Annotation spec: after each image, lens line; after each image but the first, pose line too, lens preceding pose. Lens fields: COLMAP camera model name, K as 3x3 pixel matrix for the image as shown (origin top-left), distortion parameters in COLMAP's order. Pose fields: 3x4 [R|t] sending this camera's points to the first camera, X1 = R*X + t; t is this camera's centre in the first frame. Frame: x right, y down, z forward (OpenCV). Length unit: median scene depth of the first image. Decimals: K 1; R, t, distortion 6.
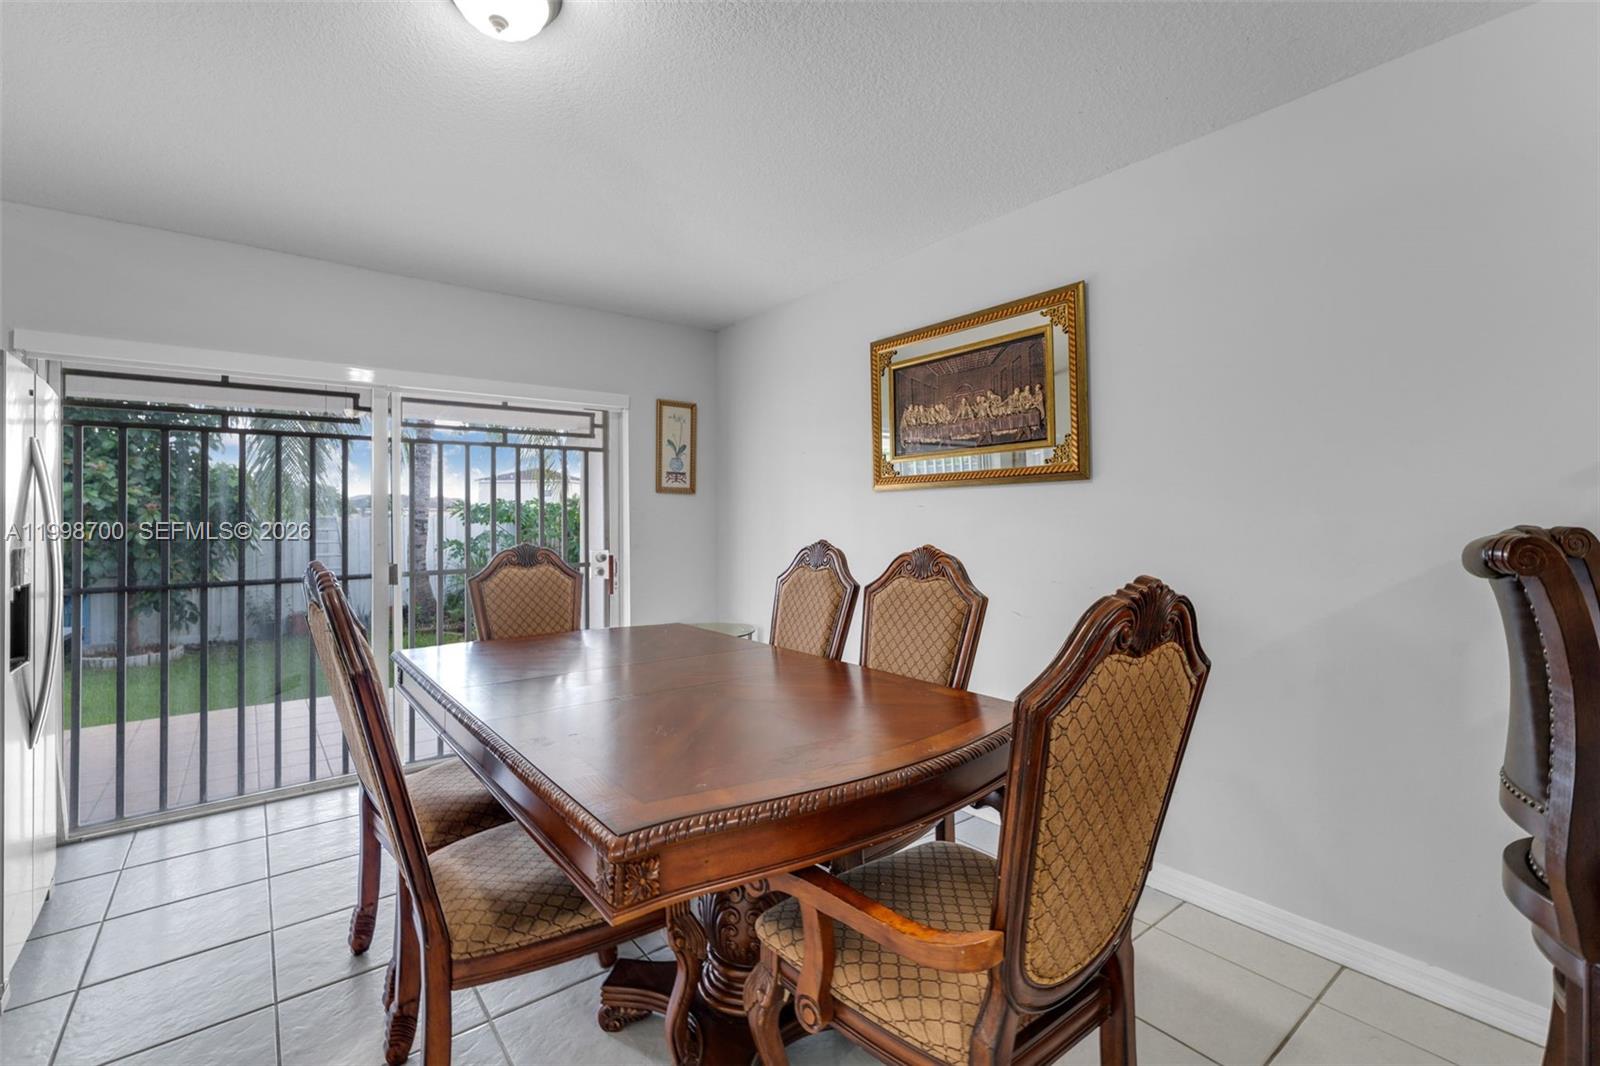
lens RADIAL K [[669.4, 0, 800.4], [0, 669.4, 519.3], [0, 0, 1]] dist [0.008853, 0.000182]
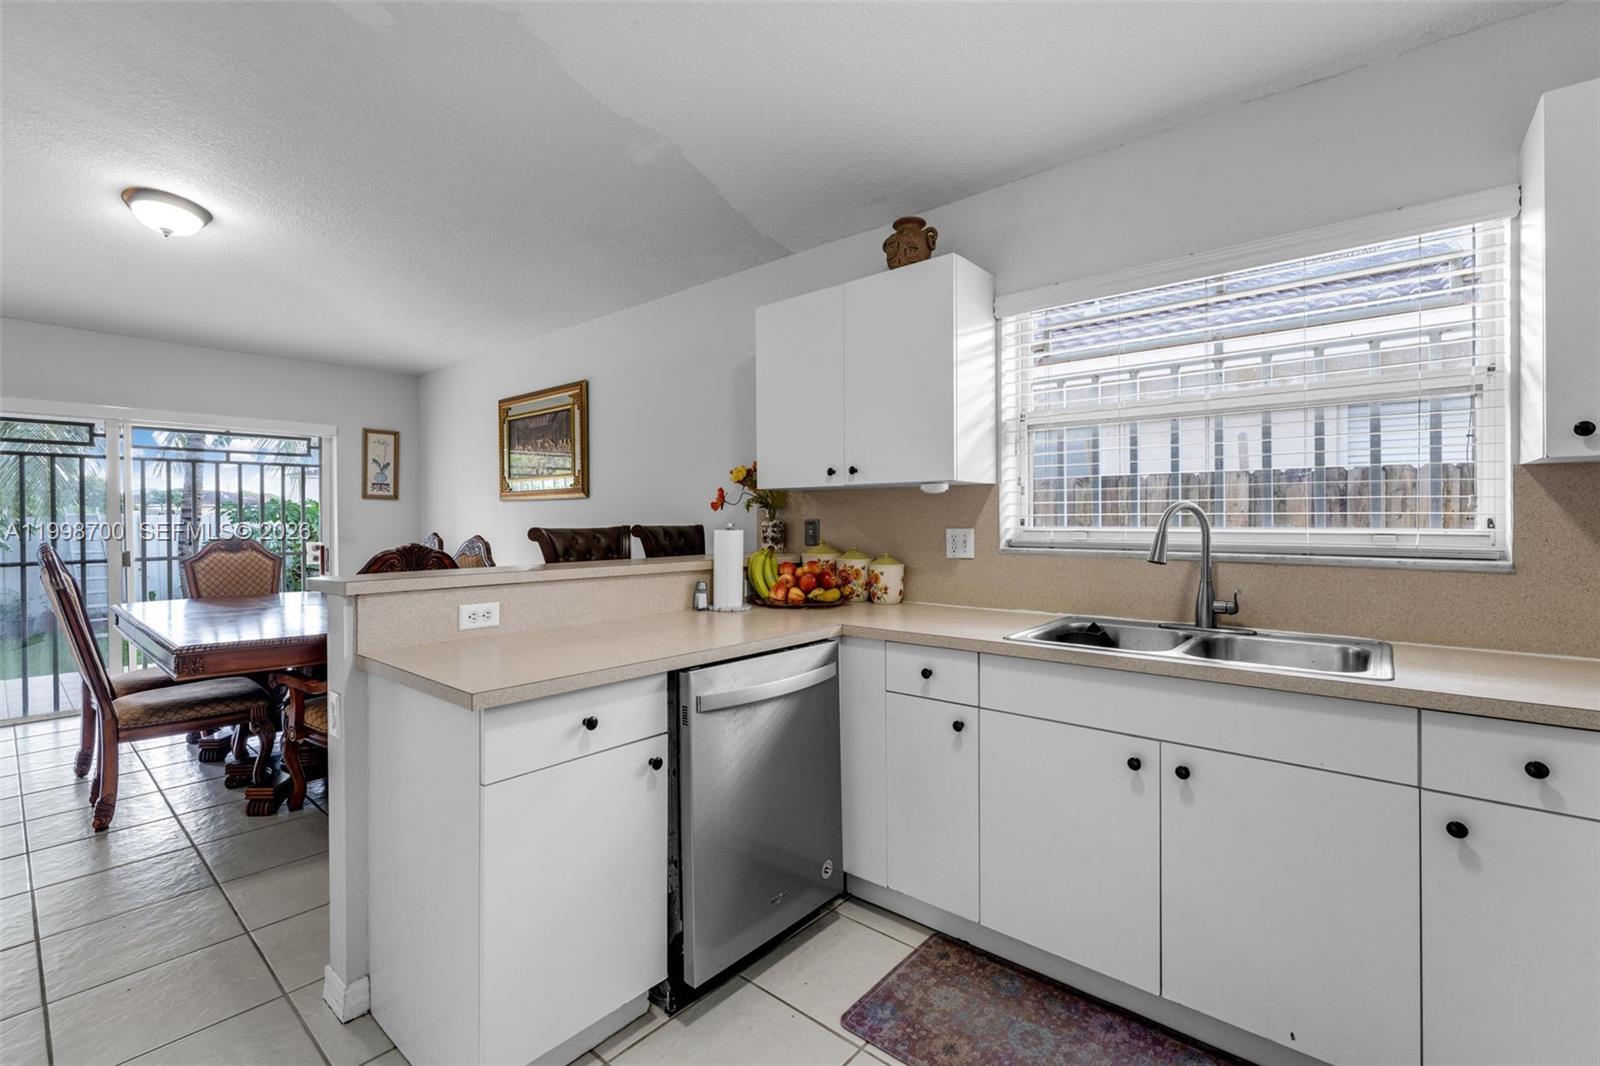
lens RADIAL K [[686.6, 0, 825.5], [0, 686.6, 531.9], [0, 0, 1]] dist [-0.000706, -0.000218]
pose [[0.981420, -0.001422, 0.191869, 0.467818], [-0.002592, 0.999783, 0.020668, -0.004419], [-0.191856, -0.020781, 0.981203, -0.570941]]
